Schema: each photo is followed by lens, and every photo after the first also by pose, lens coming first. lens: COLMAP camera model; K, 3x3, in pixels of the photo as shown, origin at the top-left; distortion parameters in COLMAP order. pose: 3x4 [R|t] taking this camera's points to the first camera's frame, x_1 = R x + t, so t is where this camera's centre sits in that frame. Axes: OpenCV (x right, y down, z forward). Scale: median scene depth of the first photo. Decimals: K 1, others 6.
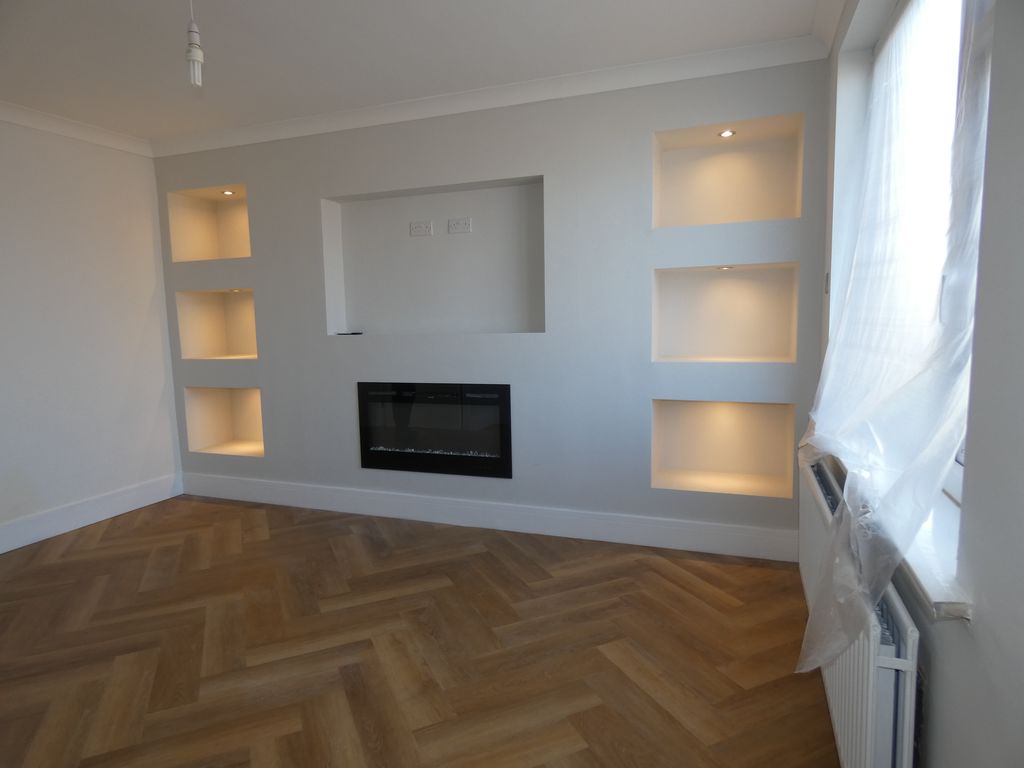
lens RADIAL K [[618.5, 0, 510.0], [0, 618.5, 382.5], [0, 0, 1]] dist [0.010257, -0.007009]
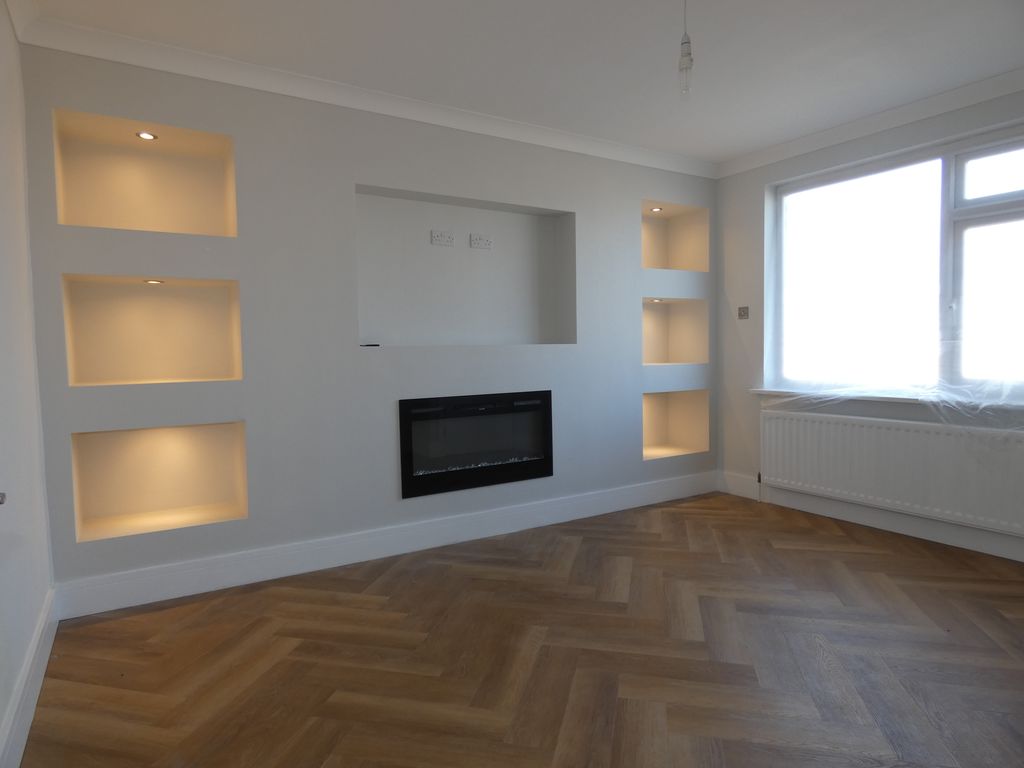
lens RADIAL K [[618.5, 0, 512.7], [0, 618.5, 383.0], [0, 0, 1]] dist [0.010257, -0.007009]
pose [[0.604854, -0.030666, 0.795746, -0.917652], [0.088700, 0.995635, -0.029052, 0.016377], [-0.791381, 0.088155, 0.604934, 0.371971]]
